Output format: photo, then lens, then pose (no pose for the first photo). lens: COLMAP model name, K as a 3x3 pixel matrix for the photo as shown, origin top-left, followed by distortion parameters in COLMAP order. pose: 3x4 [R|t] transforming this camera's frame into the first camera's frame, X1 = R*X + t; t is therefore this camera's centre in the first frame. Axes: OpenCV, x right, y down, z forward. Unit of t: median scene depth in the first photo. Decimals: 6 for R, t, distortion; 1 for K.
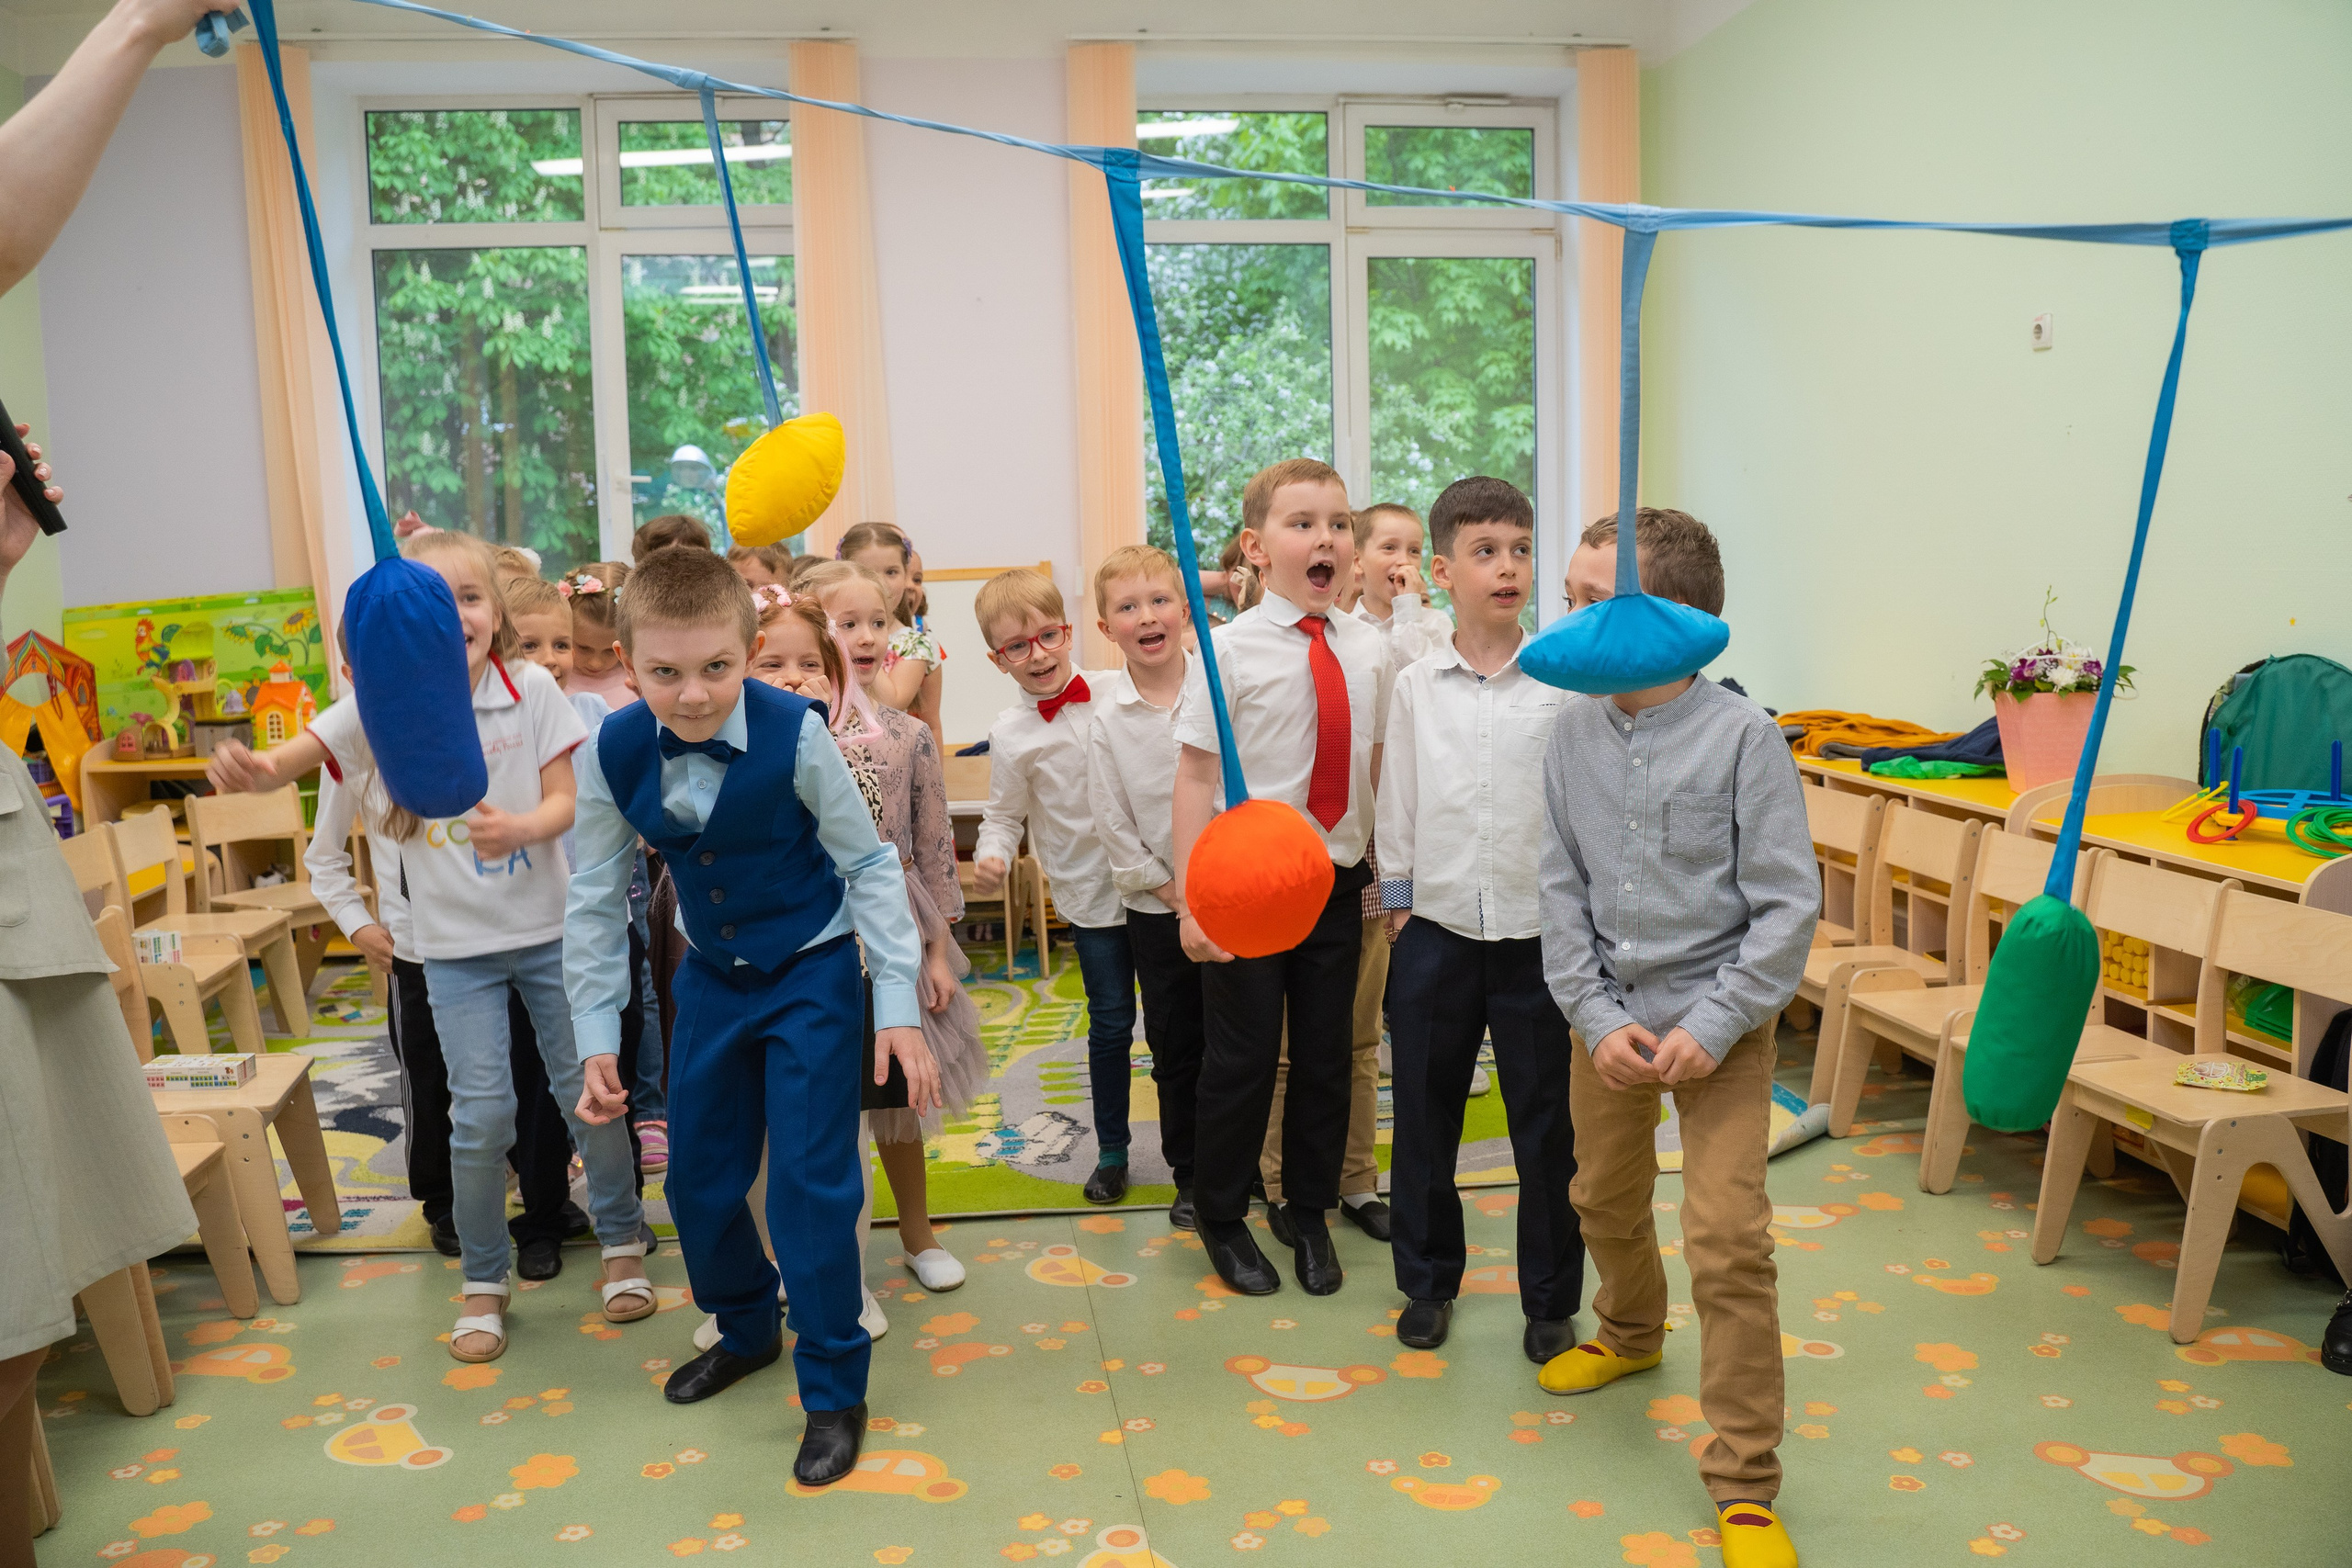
lens RADIAL K [[1913.4, 0, 1186.3], [0, 1913.4, 754.8], [0, 0, 1]] dist [-0.120208, 0.098956]
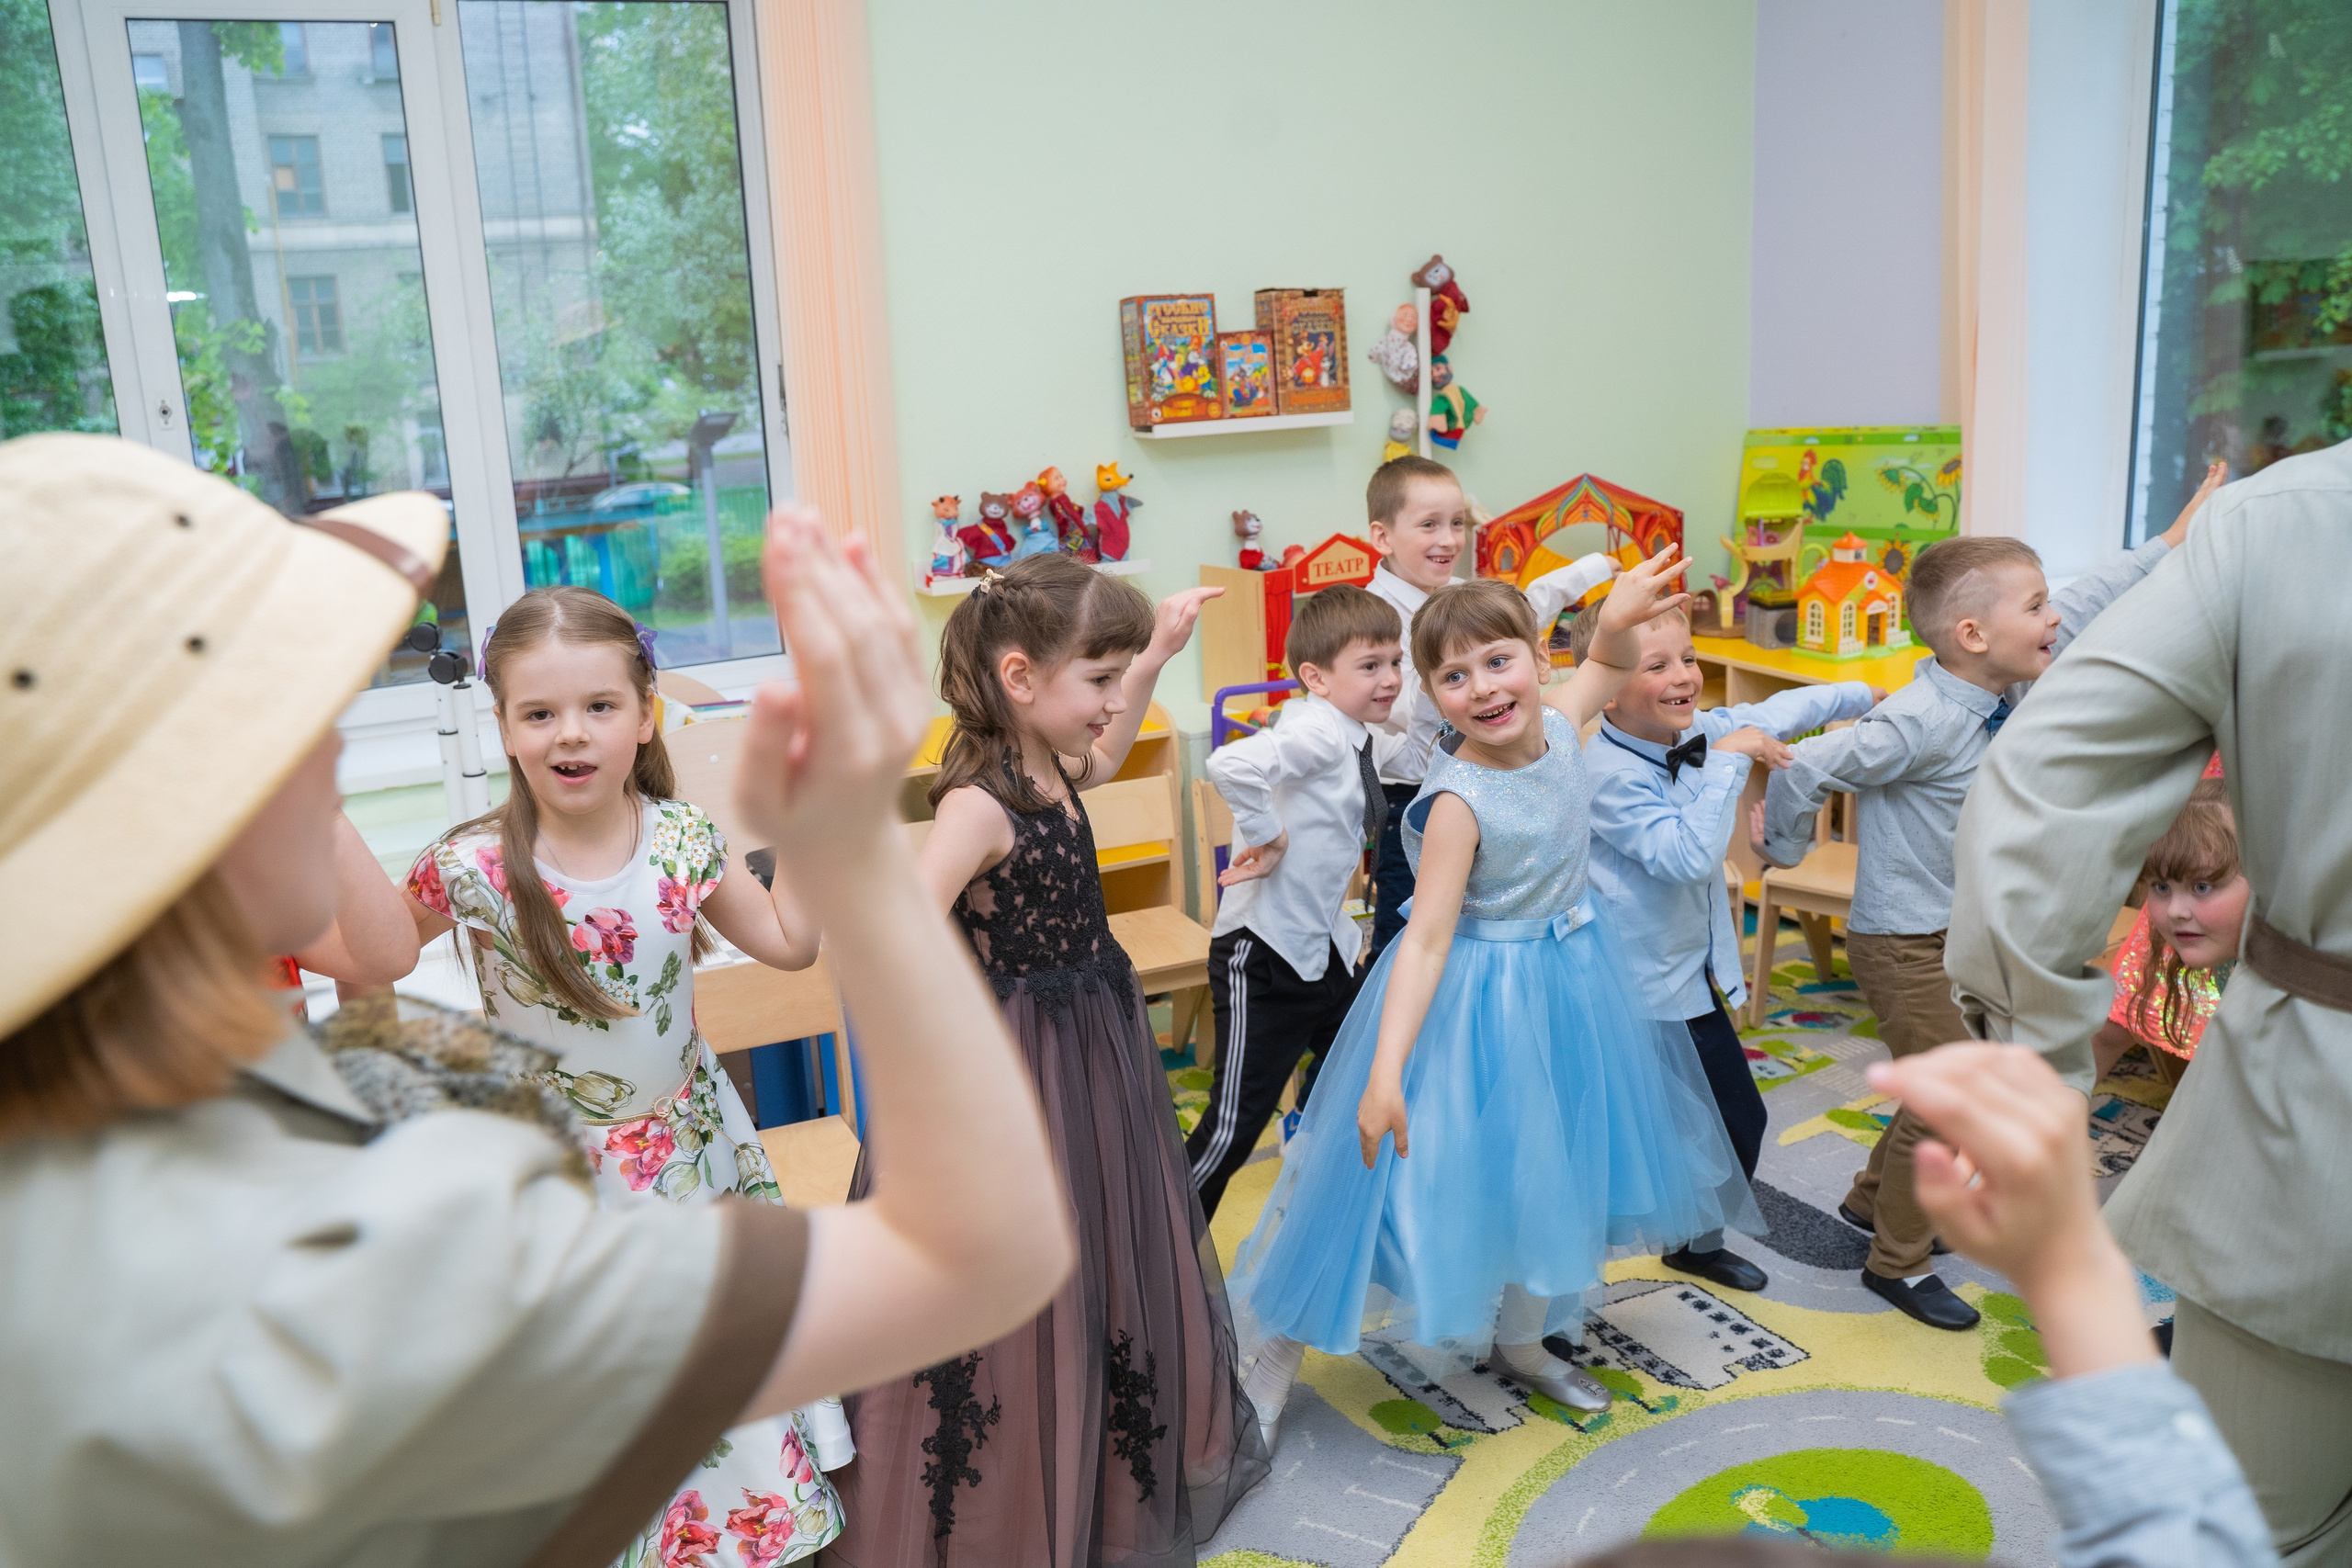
lens RADIAL K [[1913.4, 0, 1177.4], [0, 1913.4, 772.6], [0, 0, 1]] dist [-0.120208, 0.098956]
pose [[0.340178, 0.235256, -0.910458, 0.139893], [-0.059248, 0.971639, 0.228927, -0.108036], [0.938493, -0.023933, 0.344469, 0.440960]]
